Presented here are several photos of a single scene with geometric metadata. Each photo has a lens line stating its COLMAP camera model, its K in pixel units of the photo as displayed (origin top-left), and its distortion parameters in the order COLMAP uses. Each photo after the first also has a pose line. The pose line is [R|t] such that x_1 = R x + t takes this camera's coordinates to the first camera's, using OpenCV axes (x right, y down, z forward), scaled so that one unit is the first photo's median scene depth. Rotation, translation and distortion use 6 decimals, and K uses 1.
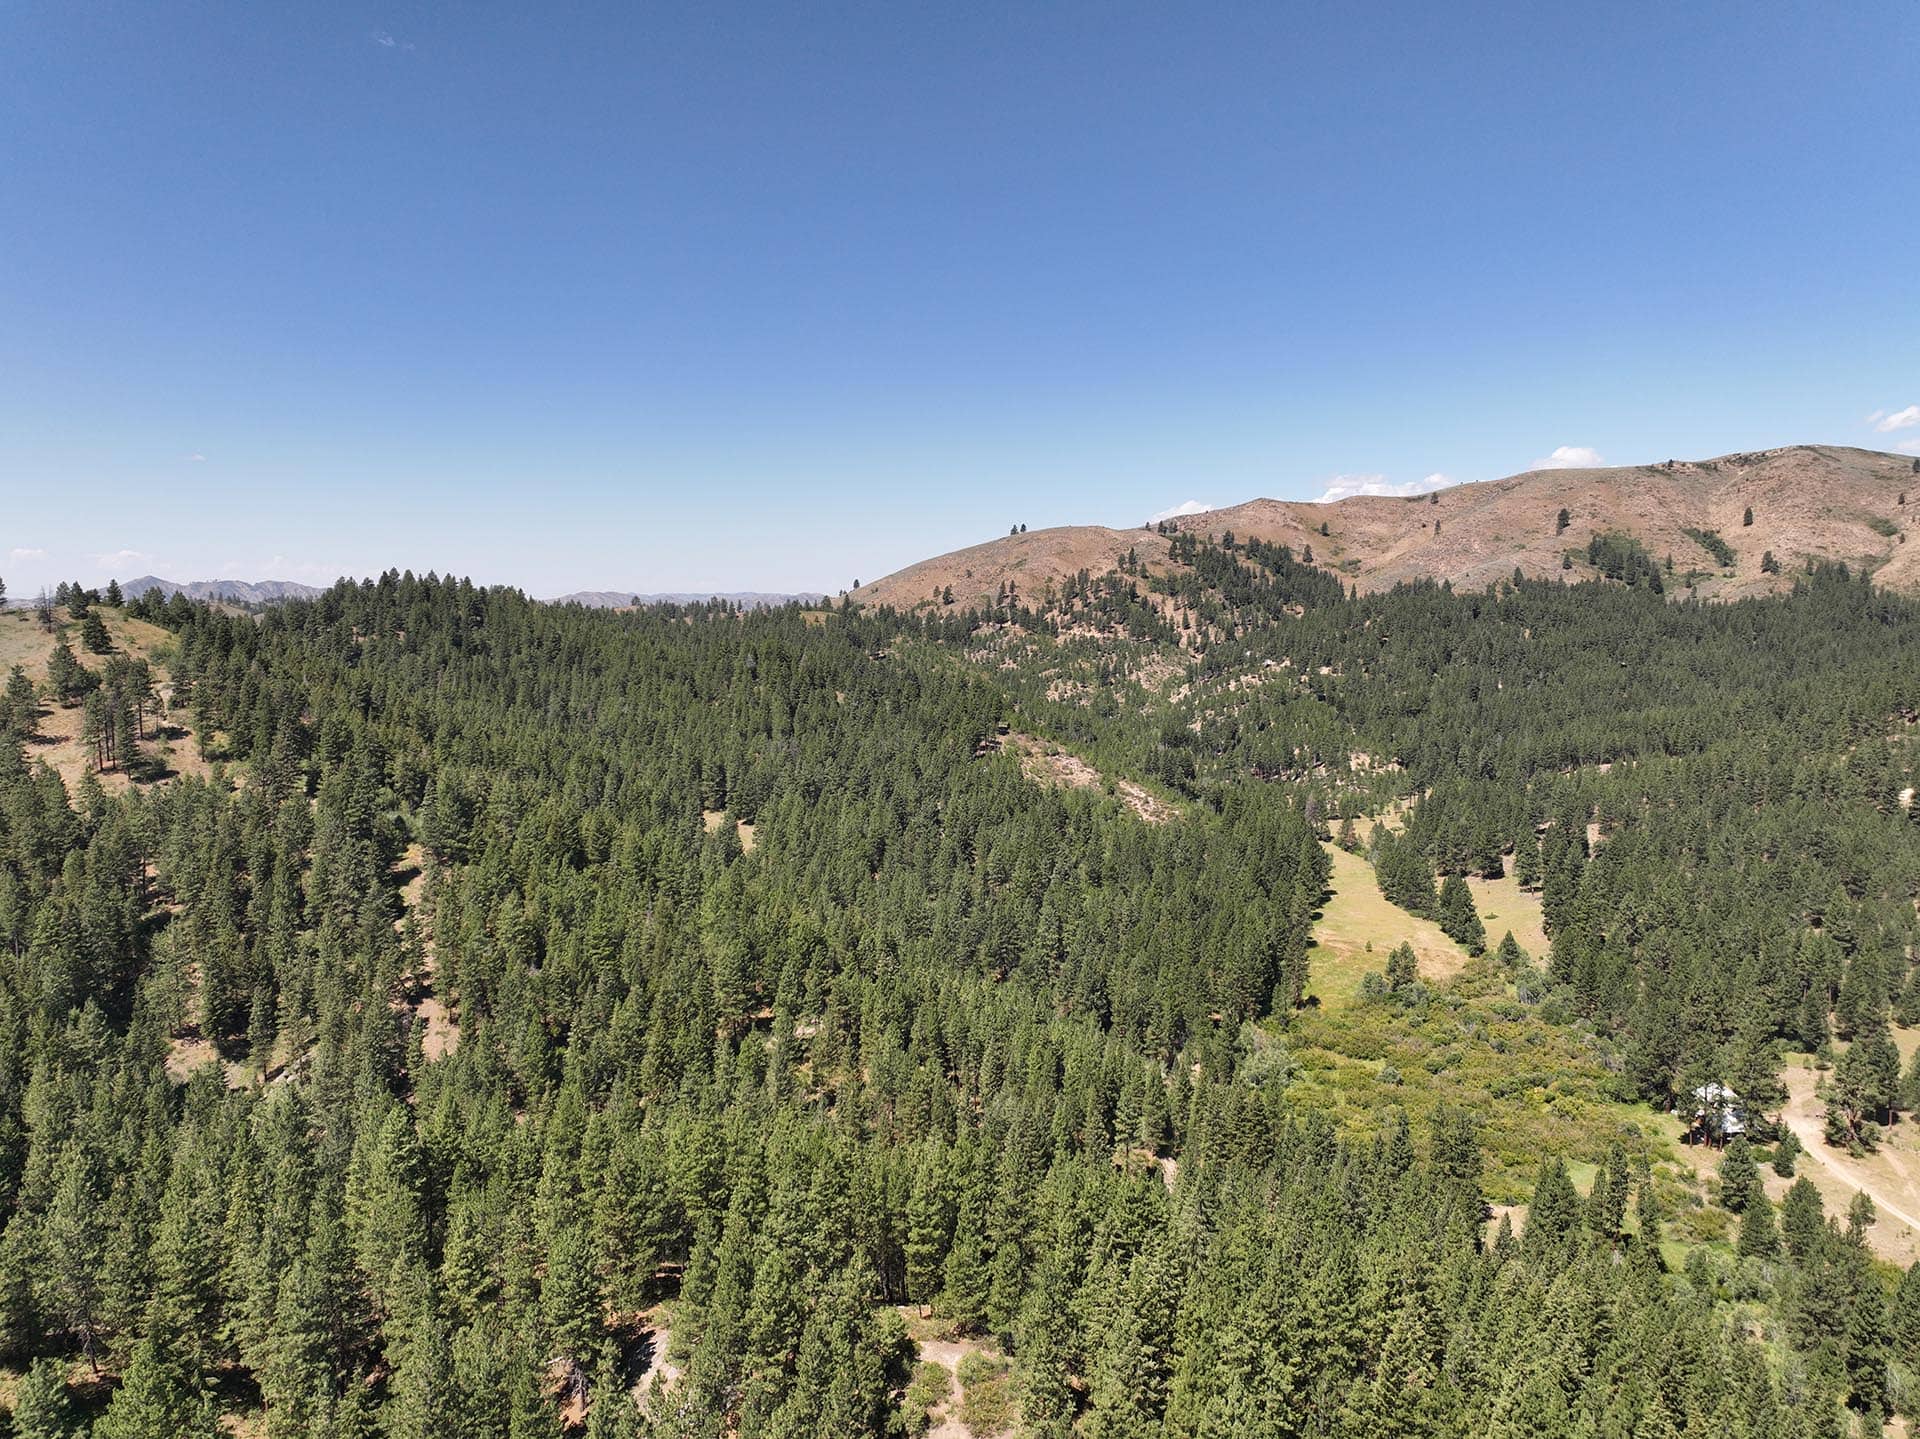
lens RADIAL K [[1346.5, 0, 950.9], [0, 1346.5, 720.9], [0, 0, 1]] dist [-0.002661, 0.015127]
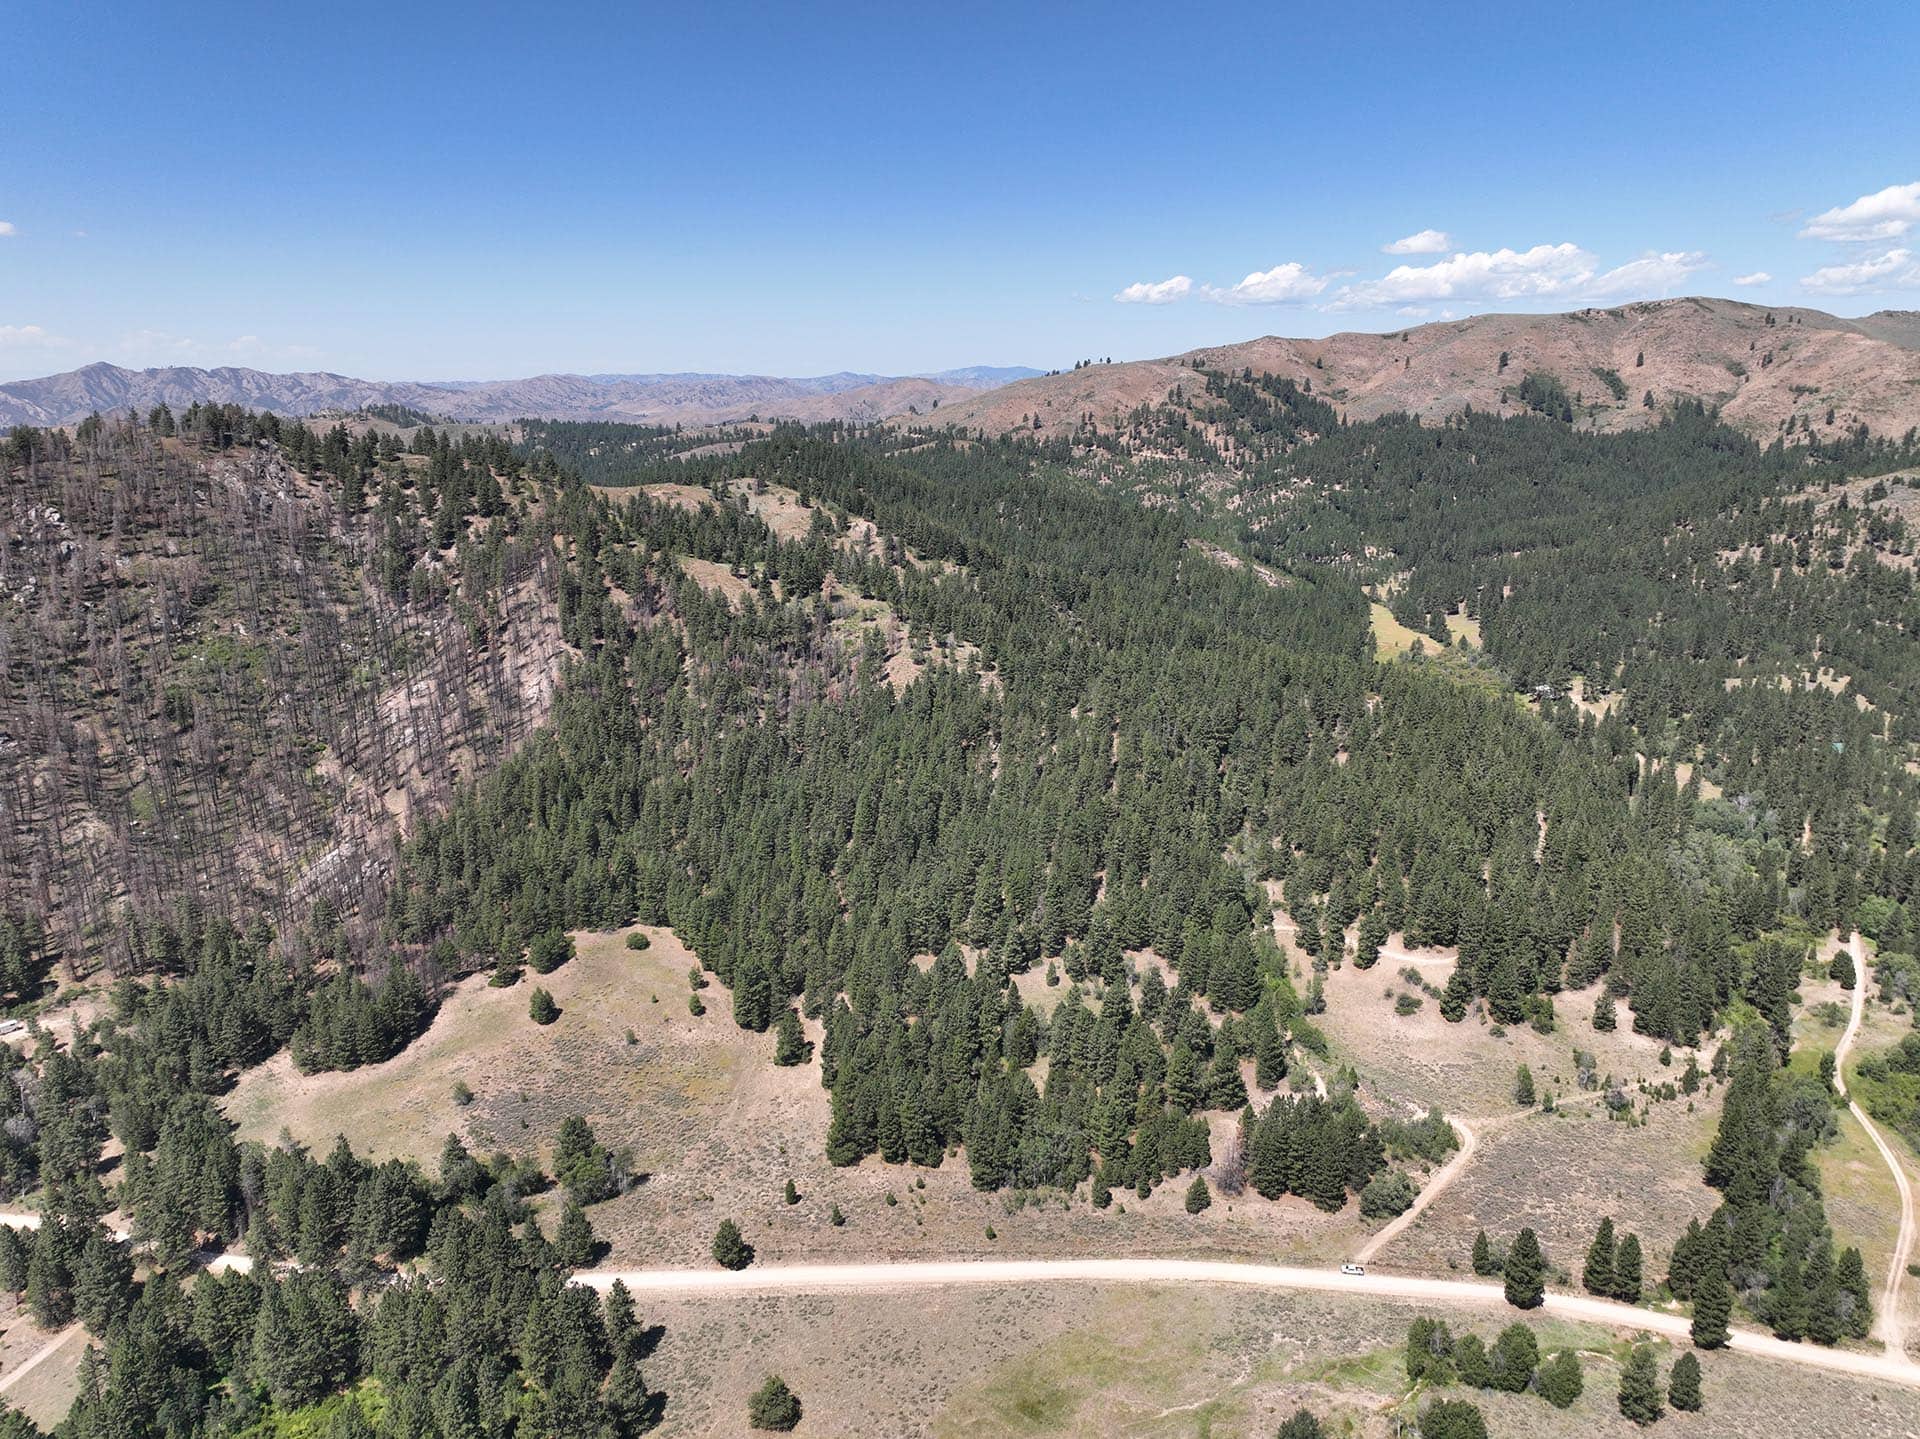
lens RADIAL K [[1346.5, 0, 953.6], [0, 1346.5, 722.6], [0, 0, 1]] dist [-0.002661, 0.015127]
pose [[0.998764, -0.013920, 0.047722, -0.164082], [0.006056, 0.986915, 0.161127, -0.017940], [-0.049341, -0.160639, 0.985779, -0.358764]]
